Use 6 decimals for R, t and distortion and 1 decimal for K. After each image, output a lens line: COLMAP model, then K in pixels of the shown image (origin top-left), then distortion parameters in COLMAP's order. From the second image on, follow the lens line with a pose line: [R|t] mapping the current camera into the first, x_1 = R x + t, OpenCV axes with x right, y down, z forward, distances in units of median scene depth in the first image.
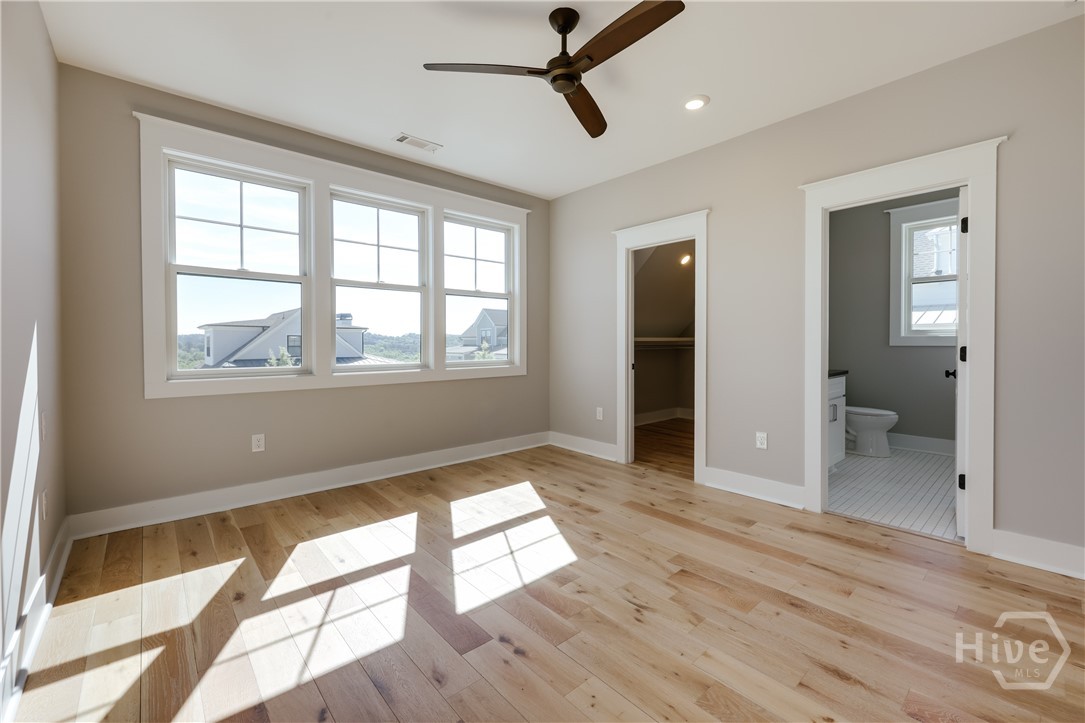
lens RADIAL K [[436.2, 0, 548.3], [0, 436.2, 361.9], [0, 0, 1]] dist [-0.003798, -0.000933]
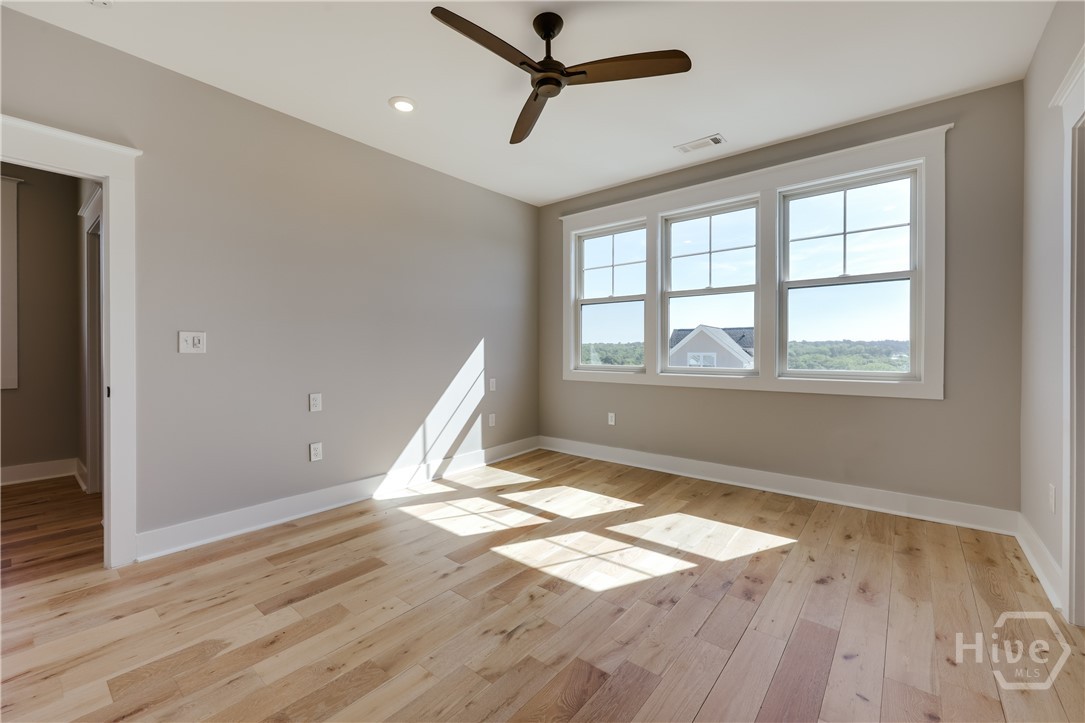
lens RADIAL K [[436.2, 0, 550.7], [0, 436.2, 368.8], [0, 0, 1]] dist [-0.003798, -0.000933]
pose [[0.182846, 0.045804, -0.982074, 0.724824], [-0.041839, 0.998372, 0.038775, -0.023578], [0.982251, 0.033999, 0.184465, 0.587999]]
